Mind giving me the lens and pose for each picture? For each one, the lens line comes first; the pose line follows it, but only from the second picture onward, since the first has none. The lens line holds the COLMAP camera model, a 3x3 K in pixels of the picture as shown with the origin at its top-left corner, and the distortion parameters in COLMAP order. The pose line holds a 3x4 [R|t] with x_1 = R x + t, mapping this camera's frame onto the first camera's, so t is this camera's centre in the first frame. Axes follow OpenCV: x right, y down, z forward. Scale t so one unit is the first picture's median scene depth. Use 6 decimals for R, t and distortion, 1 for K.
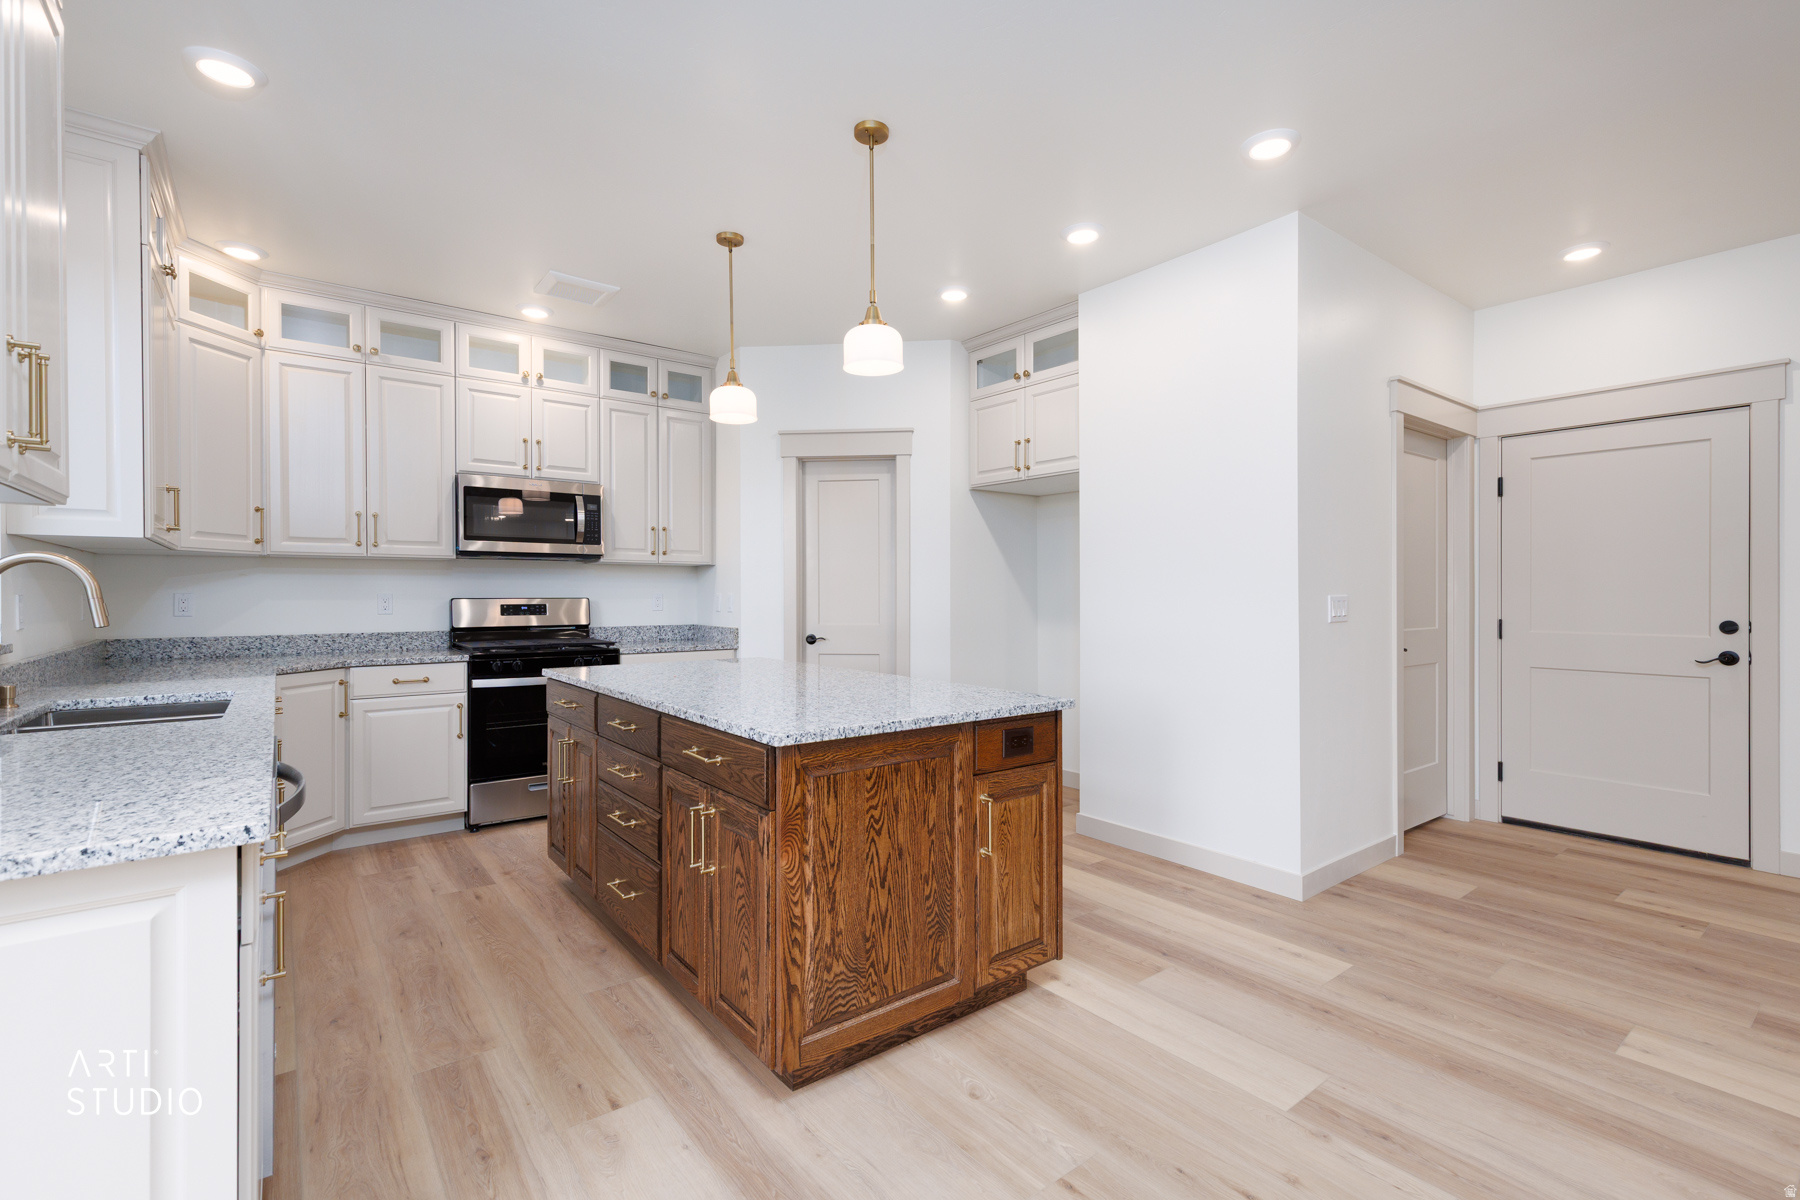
lens RADIAL K [[811.8, 0, 904.3], [0, 811.8, 593.1], [0, 0, 1]] dist [0.013882, -0.000607]
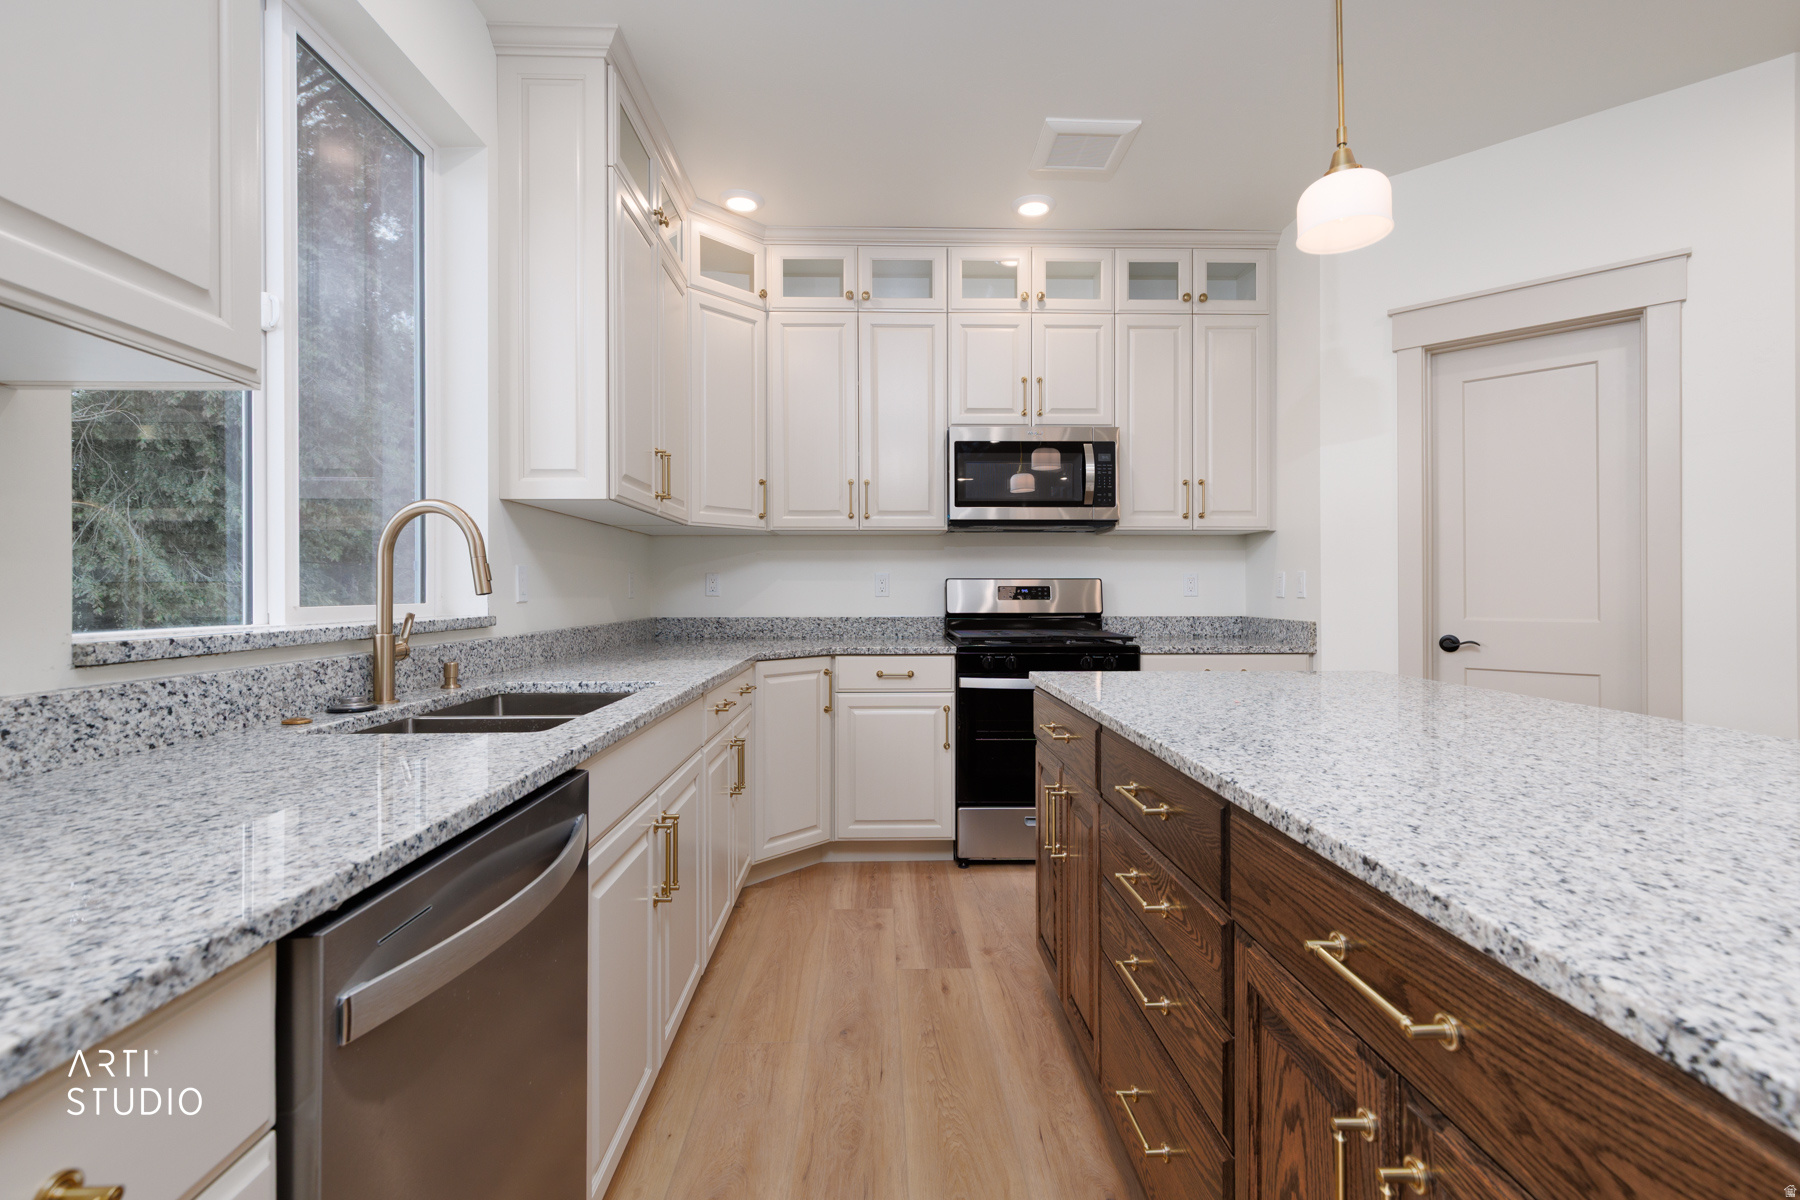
lens RADIAL K [[811.8, 0, 897.9], [0, 811.8, 588.9], [0, 0, 1]] dist [0.013882, -0.000607]
pose [[0.808282, -0.001608, -0.588793, -0.108071], [0.001459, 0.999999, -0.000727, 0.019446], [0.588793, -0.000271, 0.808284, 0.316752]]
